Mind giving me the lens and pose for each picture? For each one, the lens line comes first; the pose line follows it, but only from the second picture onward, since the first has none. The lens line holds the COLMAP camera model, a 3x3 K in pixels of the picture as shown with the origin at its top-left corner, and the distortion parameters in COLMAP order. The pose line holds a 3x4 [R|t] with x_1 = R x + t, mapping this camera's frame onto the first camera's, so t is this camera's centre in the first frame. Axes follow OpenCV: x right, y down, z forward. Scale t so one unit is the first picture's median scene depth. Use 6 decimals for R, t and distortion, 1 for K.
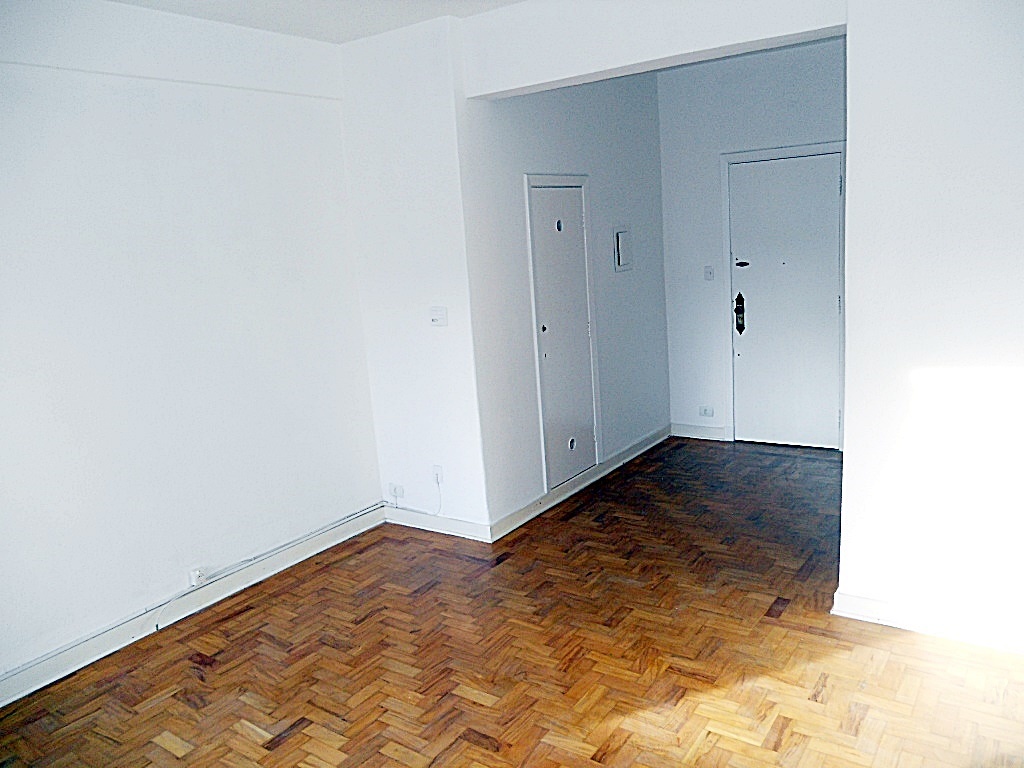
lens RADIAL K [[769.7, 0, 531.3], [0, 769.7, 384.1], [0, 0, 1]] dist [-0.049041, 0.014159]
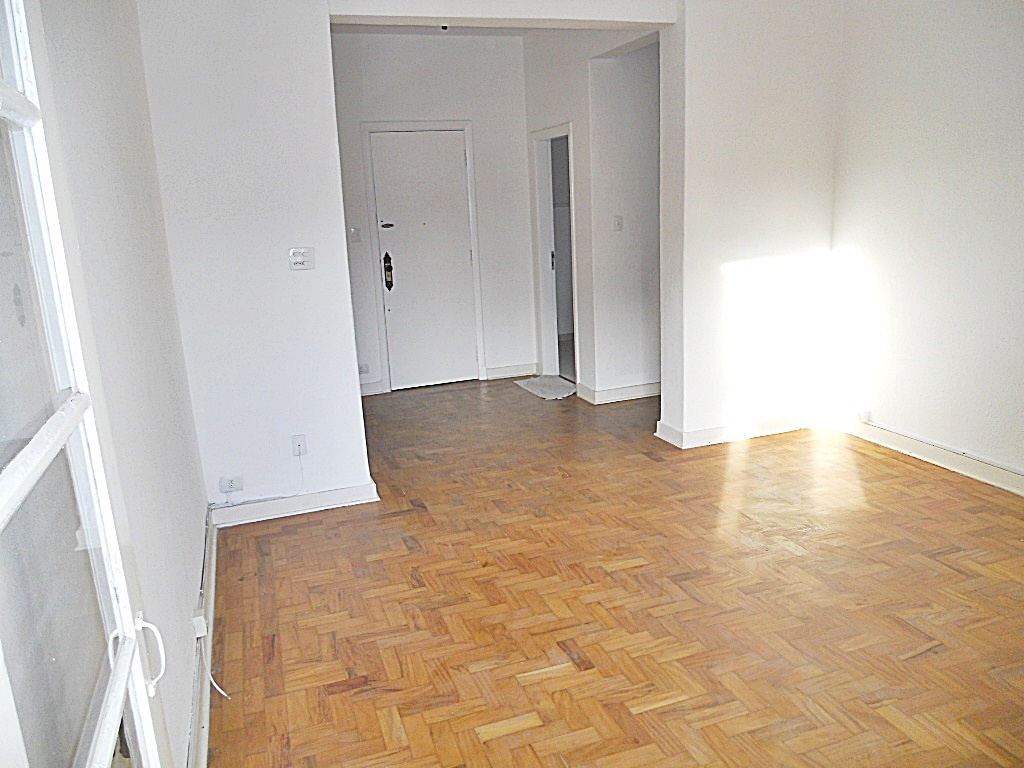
lens RADIAL K [[769.7, 0, 519.3], [0, 769.7, 381.9], [0, 0, 1]] dist [-0.049041, 0.014159]
pose [[0.591230, -0.145950, 0.793187, -0.757680], [0.162954, 0.984823, 0.059748, 0.040582], [-0.789869, 0.093929, 0.606040, 0.317543]]
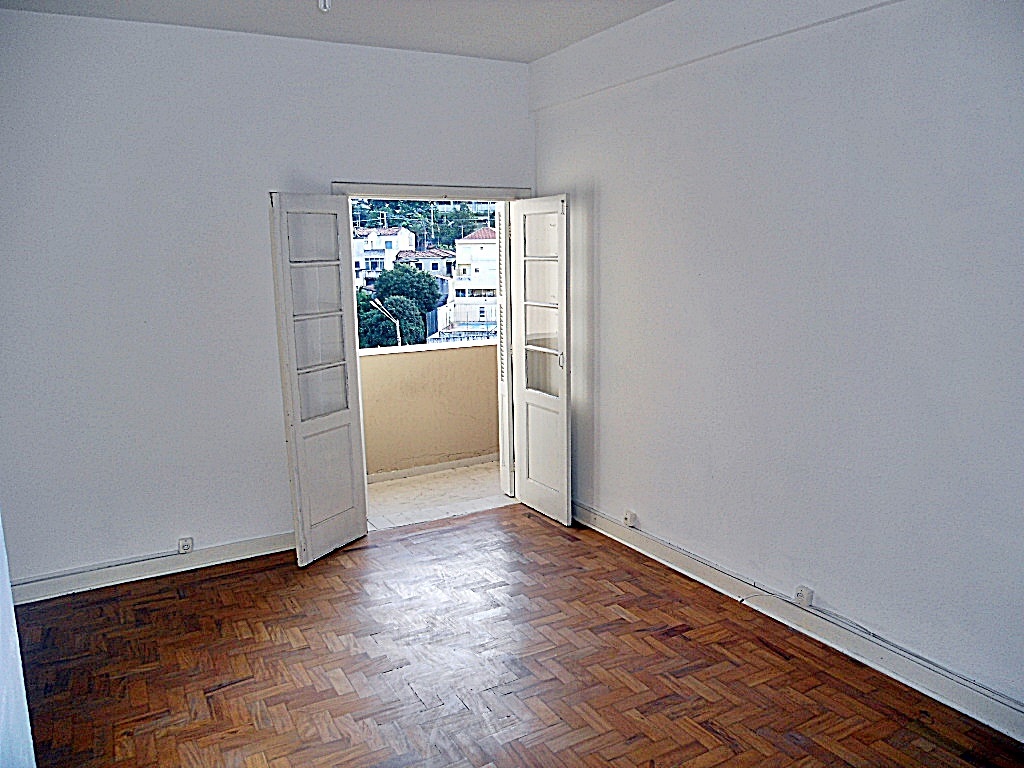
lens RADIAL K [[769.7, 0, 520.1], [0, 769.7, 382.4], [0, 0, 1]] dist [-0.049041, 0.014159]
pose [[-0.445392, 0.227726, -0.865891, 0.399452], [-0.116473, 0.944158, 0.308221, -0.205669], [0.887728, 0.238132, -0.393996, 0.963114]]
